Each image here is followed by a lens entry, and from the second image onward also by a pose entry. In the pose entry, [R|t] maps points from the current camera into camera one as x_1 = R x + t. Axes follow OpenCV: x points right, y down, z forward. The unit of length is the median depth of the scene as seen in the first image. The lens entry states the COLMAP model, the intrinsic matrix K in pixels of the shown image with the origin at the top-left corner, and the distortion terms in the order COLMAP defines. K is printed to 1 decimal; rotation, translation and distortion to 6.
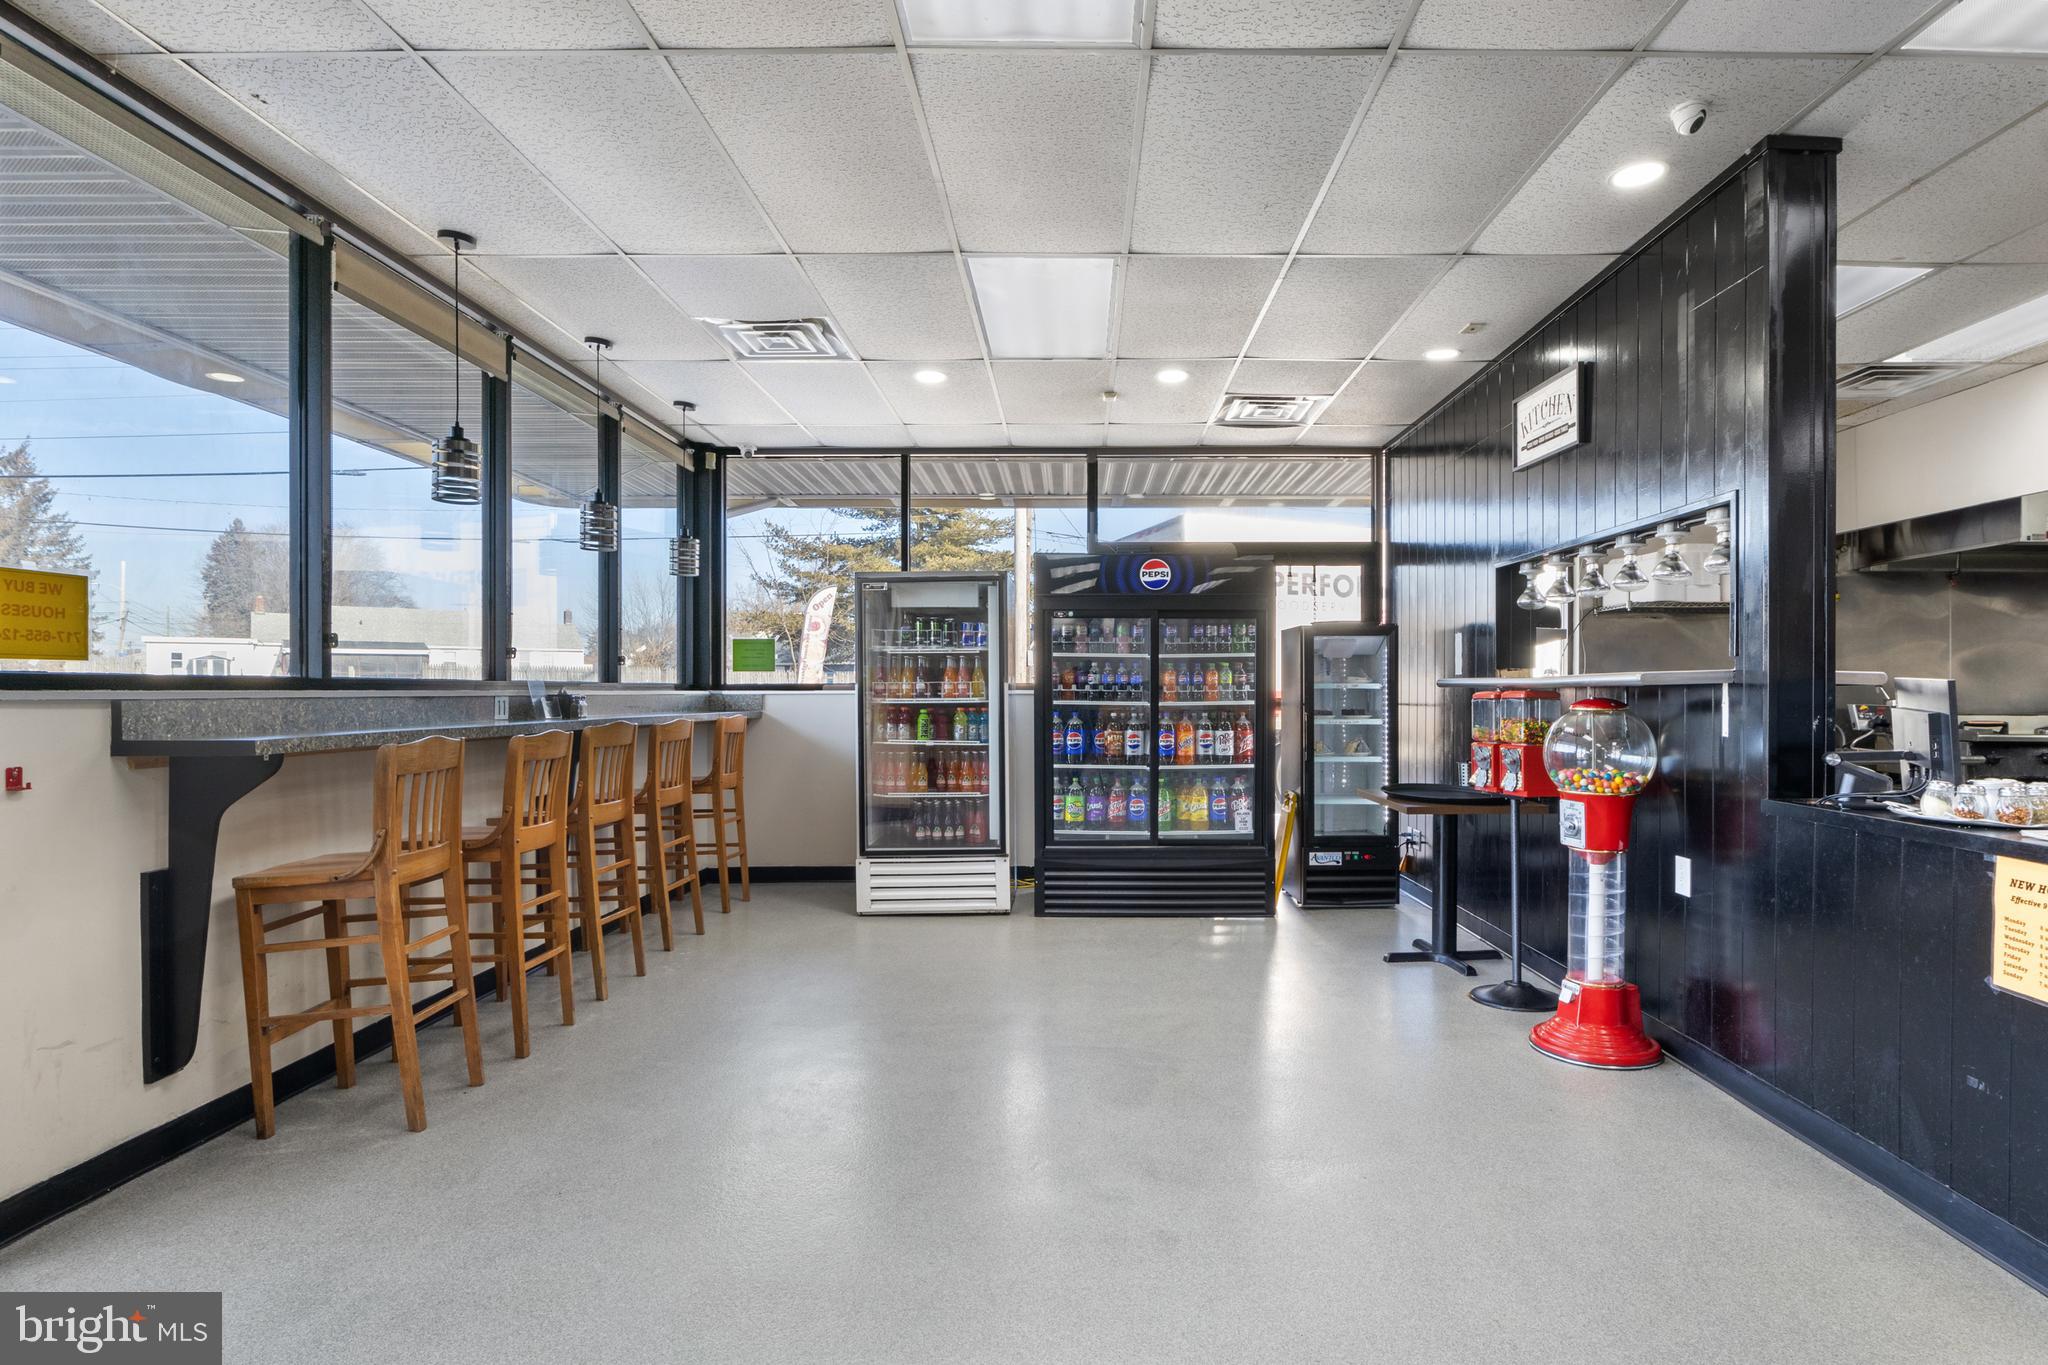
lens RADIAL K [[1044.7, 0, 1047.0], [0, 1044.7, 676.1], [0, 0, 1]] dist [-0.009552, 0.001709]
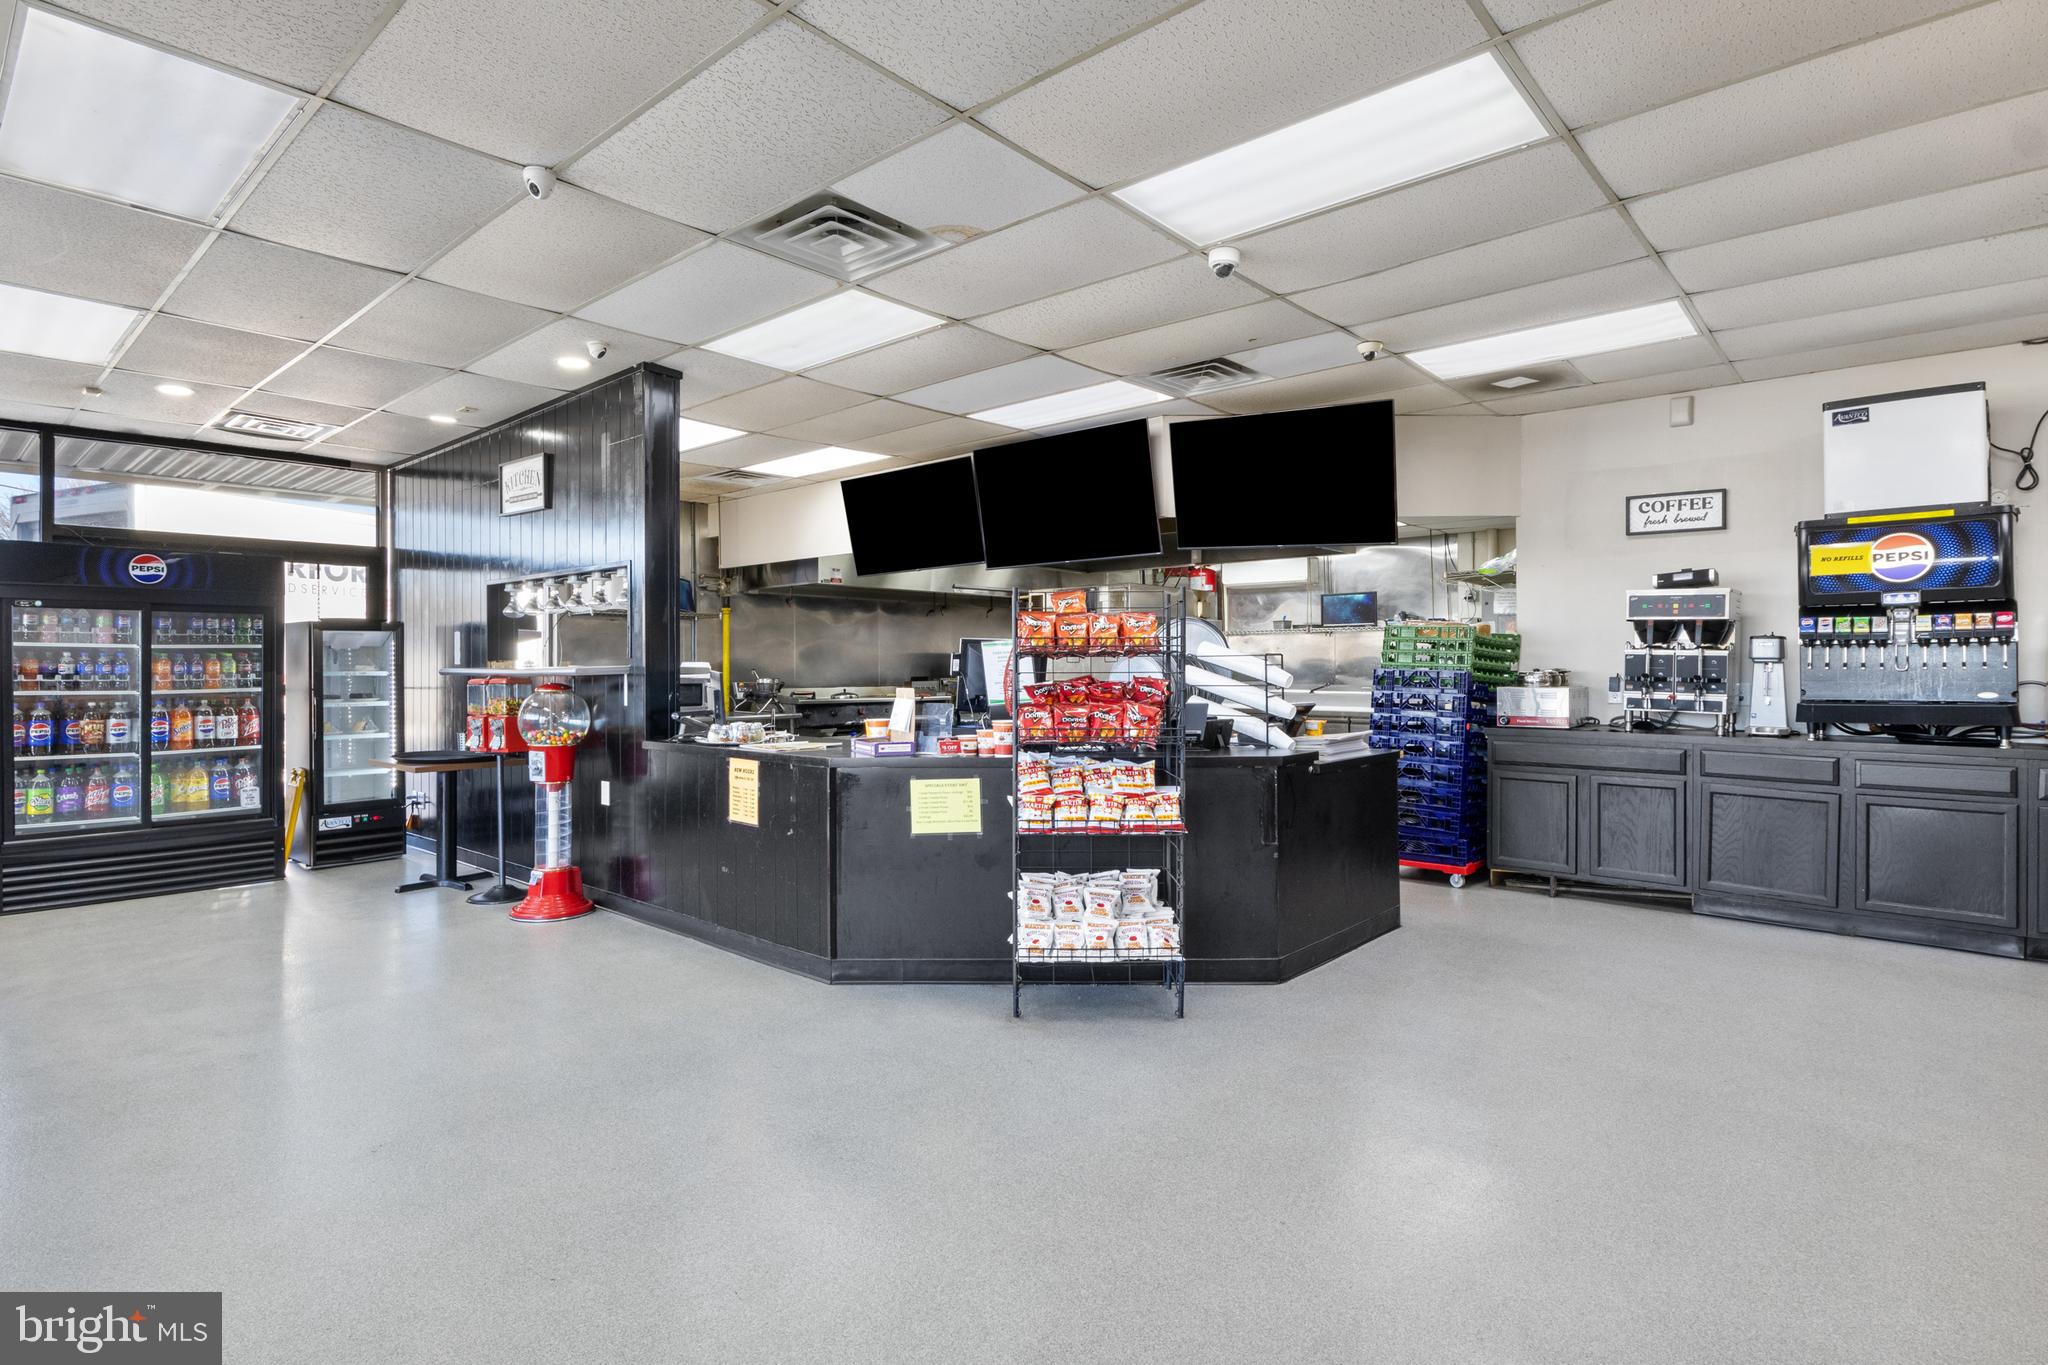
lens RADIAL K [[1044.7, 0, 1047.0], [0, 1044.7, 676.1], [0, 0, 1]] dist [-0.009552, 0.001709]
pose [[0.631388, -0.010315, 0.775398, -0.130773], [-0.006422, 0.999808, 0.018529, -0.014615], [-0.775440, -0.016679, 0.631200, -0.343984]]
